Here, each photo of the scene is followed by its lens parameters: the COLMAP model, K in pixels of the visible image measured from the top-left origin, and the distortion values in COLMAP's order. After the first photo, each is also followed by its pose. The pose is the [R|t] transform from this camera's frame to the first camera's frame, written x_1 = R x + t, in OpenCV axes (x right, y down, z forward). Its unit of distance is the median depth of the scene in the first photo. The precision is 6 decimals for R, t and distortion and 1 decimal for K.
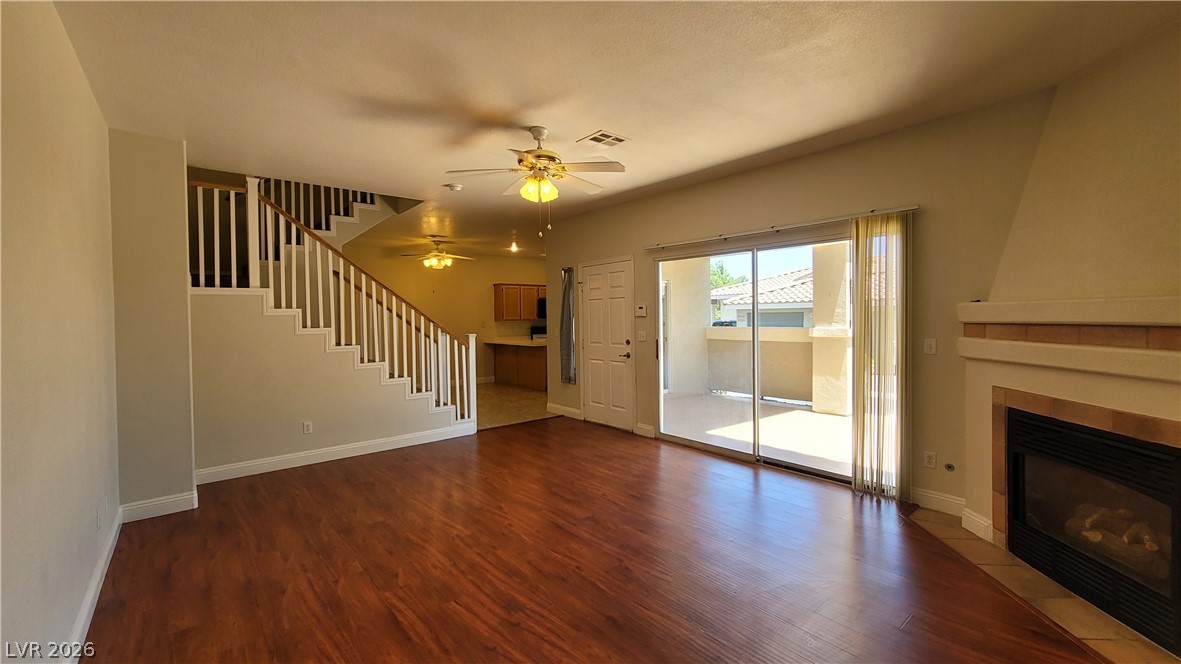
lens RADIAL K [[477.9, 0, 586.0], [0, 477.9, 325.1], [0, 0, 1]] dist [0.000548, 0.000040]
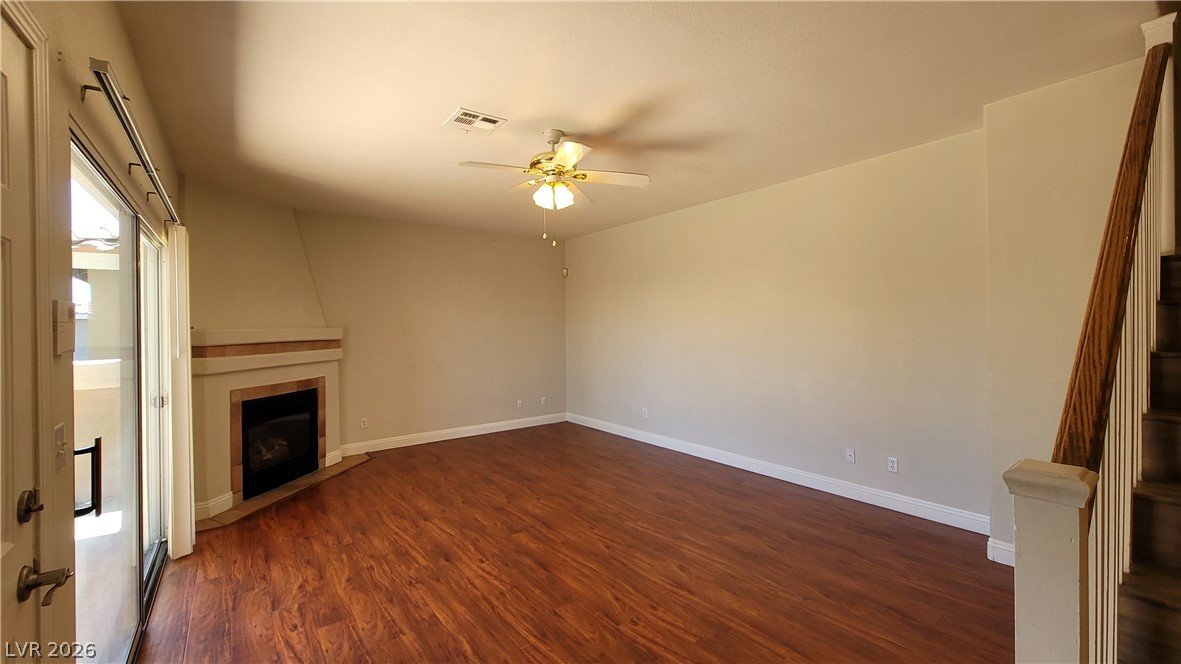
lens RADIAL K [[477.9, 0, 586.0], [0, 477.9, 325.1], [0, 0, 1]] dist [0.000548, 0.000040]
pose [[-0.997769, 0.027019, 0.061051, -0.245308], [0.028117, 0.999457, 0.017201, -0.053755], [-0.060553, 0.018879, -0.997986, 2.256631]]
